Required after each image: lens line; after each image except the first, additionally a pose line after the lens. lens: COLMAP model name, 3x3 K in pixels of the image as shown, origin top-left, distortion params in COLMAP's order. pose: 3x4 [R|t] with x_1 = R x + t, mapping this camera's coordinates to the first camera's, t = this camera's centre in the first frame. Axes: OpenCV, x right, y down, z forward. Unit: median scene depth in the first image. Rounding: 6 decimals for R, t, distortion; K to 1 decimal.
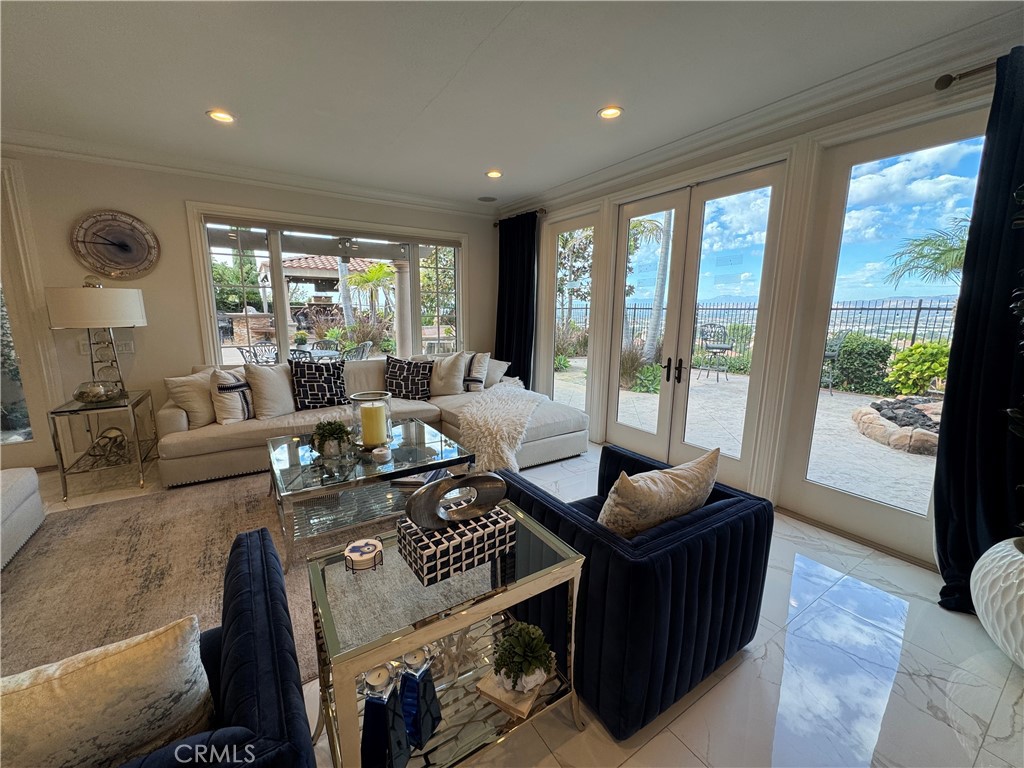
lens RADIAL K [[407.2, 0, 510.2], [0, 407.2, 385.0], [0, 0, 1]] dist [-0.006666, 0.000246]
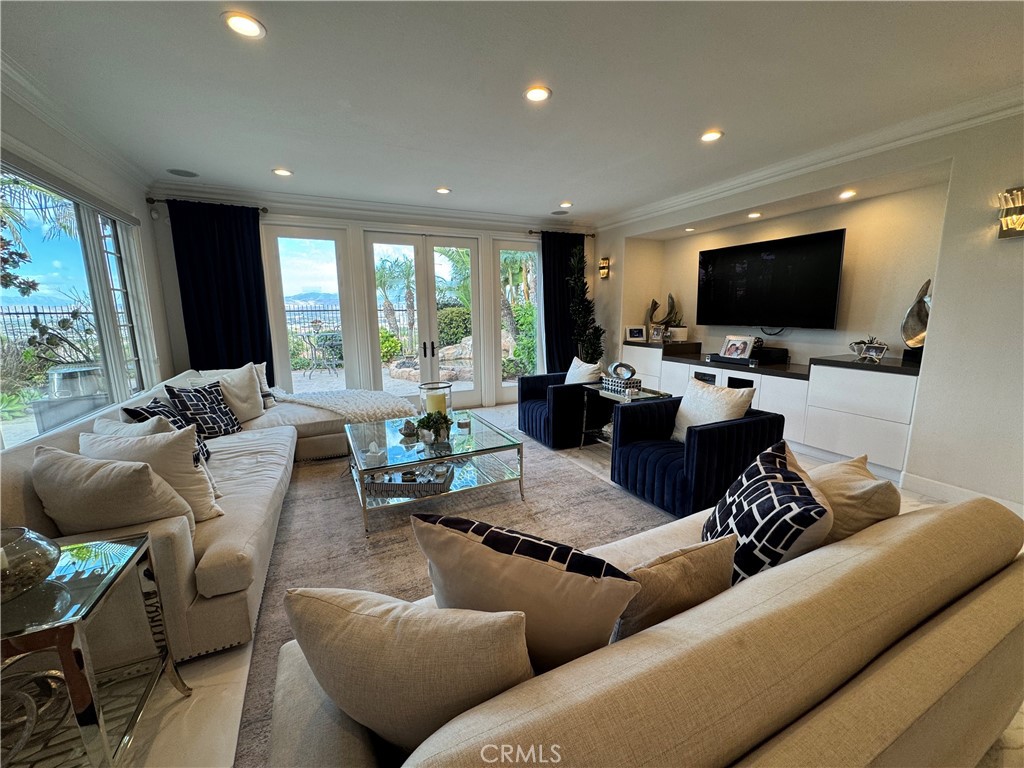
lens RADIAL K [[407.2, 0, 512.6], [0, 407.2, 383.8], [0, 0, 1]] dist [-0.006666, 0.000246]
pose [[0.130150, -0.182118, 0.974625, -1.117738], [0.191726, 0.969056, 0.155475, -0.092249], [-0.972781, 0.166626, 0.161039, 0.460116]]
